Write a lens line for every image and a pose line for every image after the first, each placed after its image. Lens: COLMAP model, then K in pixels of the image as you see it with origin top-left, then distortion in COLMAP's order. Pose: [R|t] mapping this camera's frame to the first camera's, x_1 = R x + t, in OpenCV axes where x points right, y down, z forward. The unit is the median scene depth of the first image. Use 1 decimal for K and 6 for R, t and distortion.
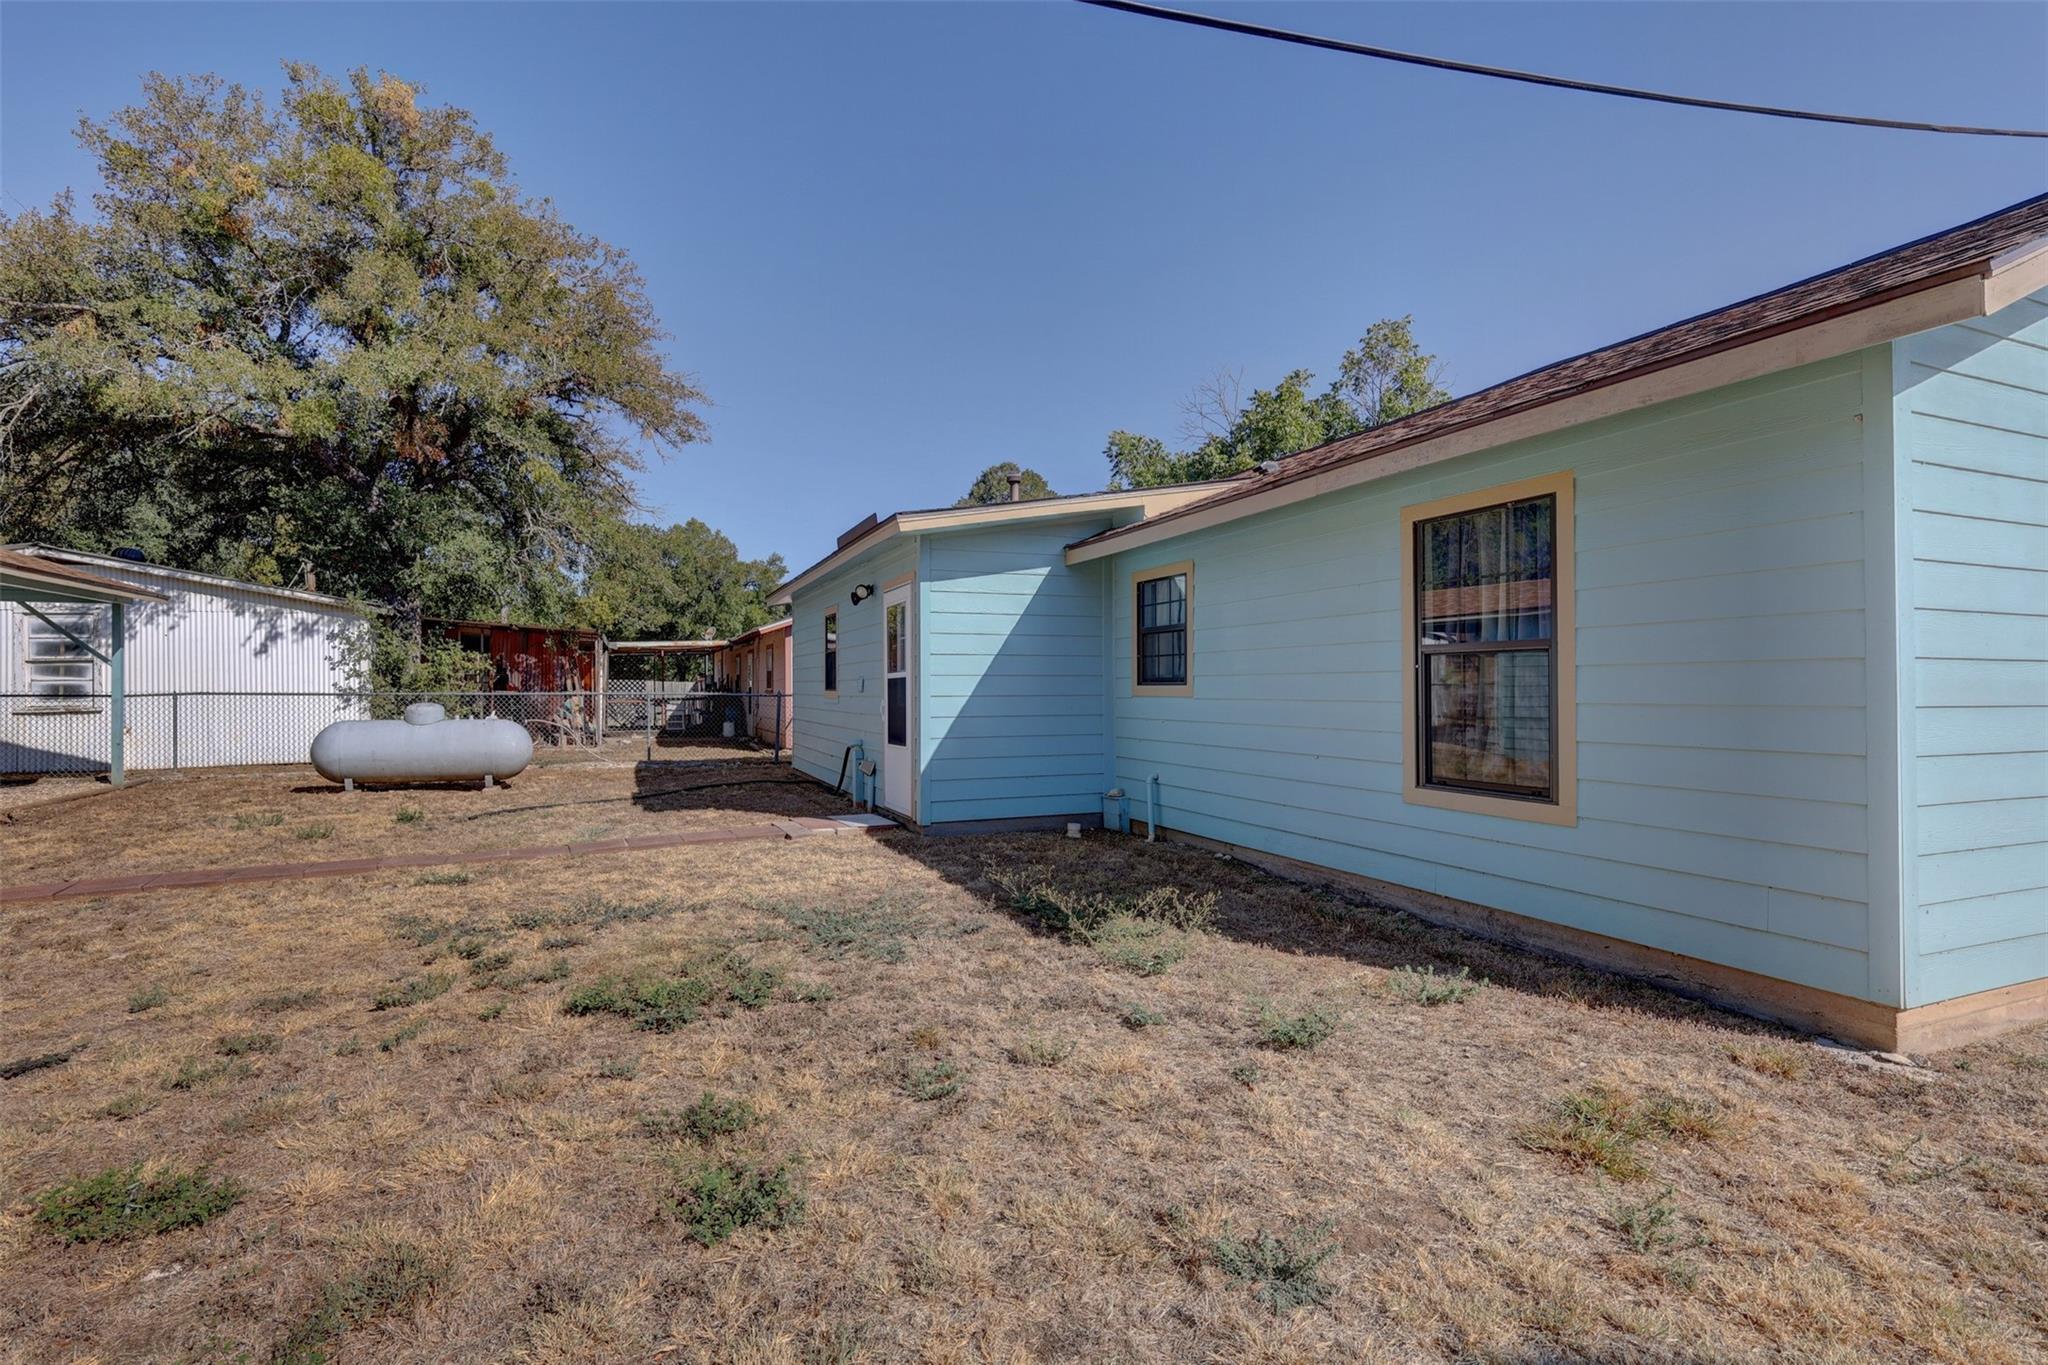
lens RADIAL K [[955.5, 0, 1025.3], [0, 955.5, 697.1], [0, 0, 1]] dist [-0.004896, -0.000394]
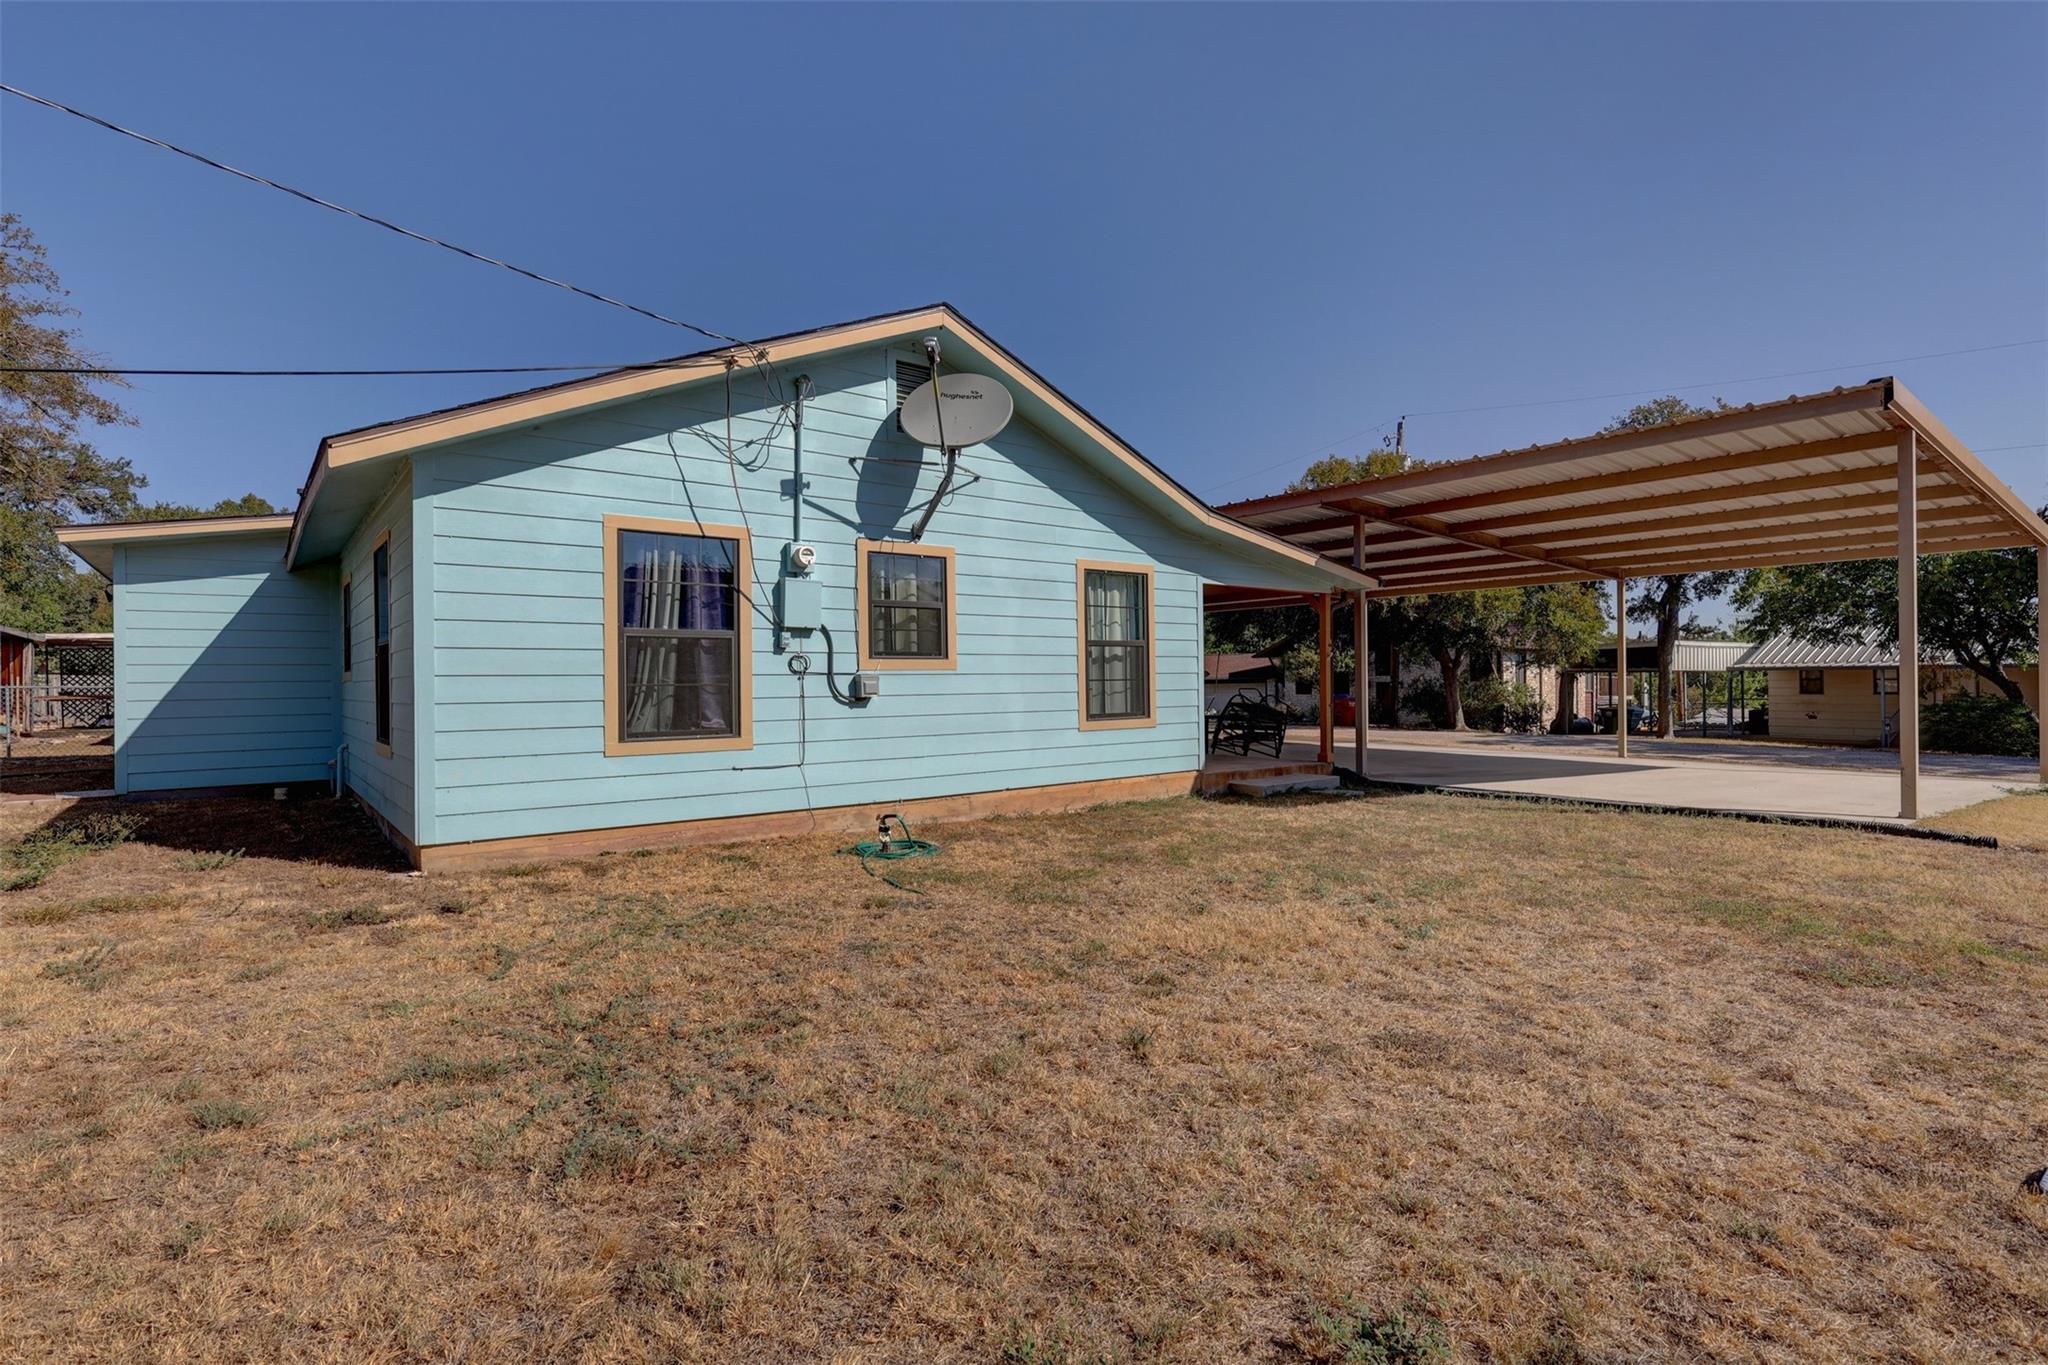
lens RADIAL K [[955.5, 0, 1021.7], [0, 955.5, 687.7], [0, 0, 1]] dist [-0.004896, -0.000394]
pose [[0.958363, -0.013414, 0.285237, 0.582801], [0.013809, 0.999904, 0.000626, 0.018526], [-0.285218, 0.003339, 0.958457, -0.395084]]
